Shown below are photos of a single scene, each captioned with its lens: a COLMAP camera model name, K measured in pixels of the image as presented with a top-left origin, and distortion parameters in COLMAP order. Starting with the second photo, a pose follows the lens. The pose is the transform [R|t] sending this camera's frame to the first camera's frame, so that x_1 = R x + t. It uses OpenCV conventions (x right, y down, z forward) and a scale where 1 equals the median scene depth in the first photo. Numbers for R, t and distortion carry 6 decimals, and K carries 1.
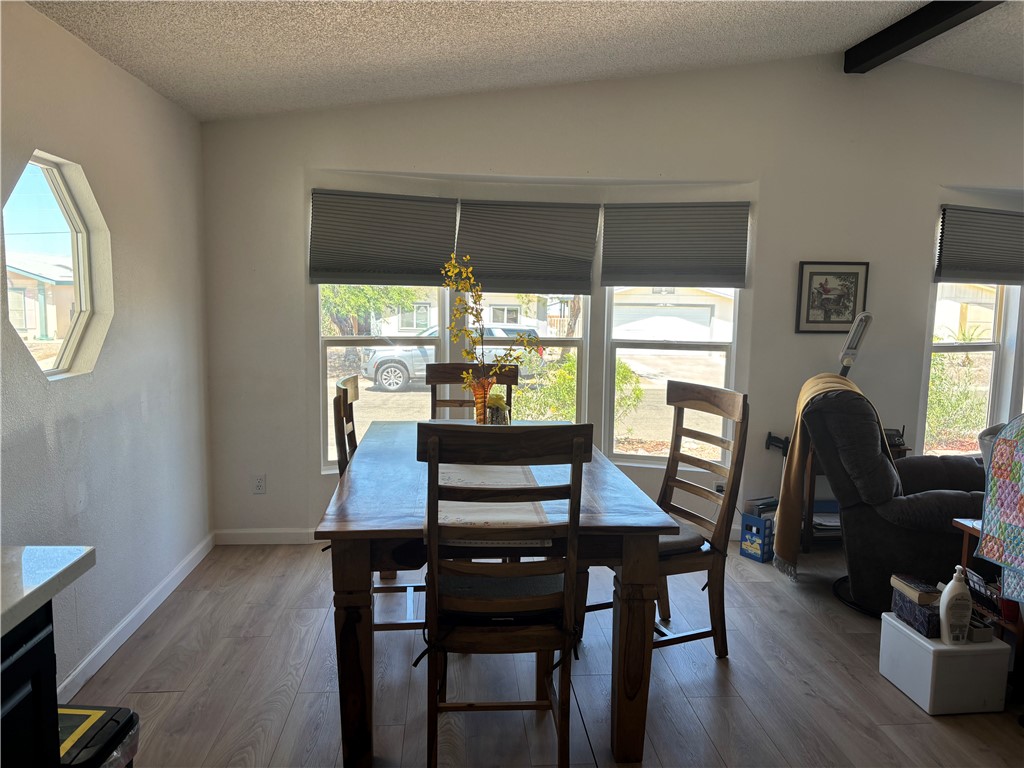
lens RADIAL K [[772.0, 0, 512.0], [0, 772.0, 384.0], [0, 0, 1]] dist [0.043920, -0.049325]
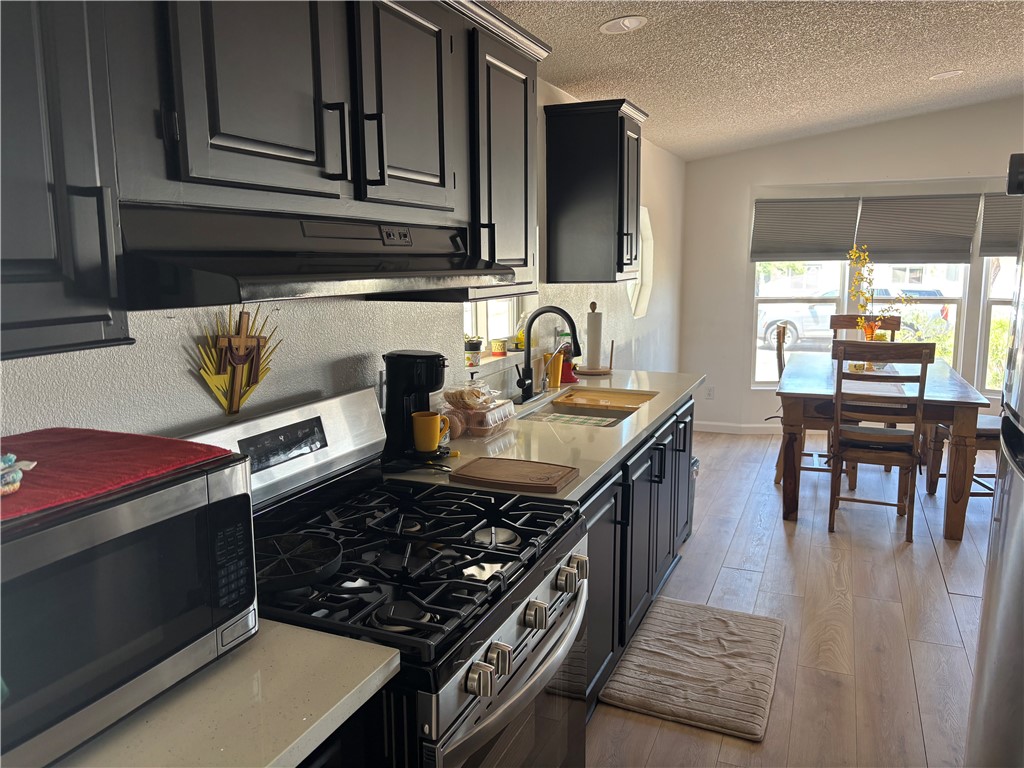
lens RADIAL K [[772.0, 0, 512.0], [0, 772.0, 384.0], [0, 0, 1]] dist [0.043920, -0.049325]
pose [[0.888477, 0.046756, -0.456532, 0.034628], [-0.024833, 0.998237, 0.053907, 0.043714], [0.458248, -0.036558, 0.888072, -0.646605]]
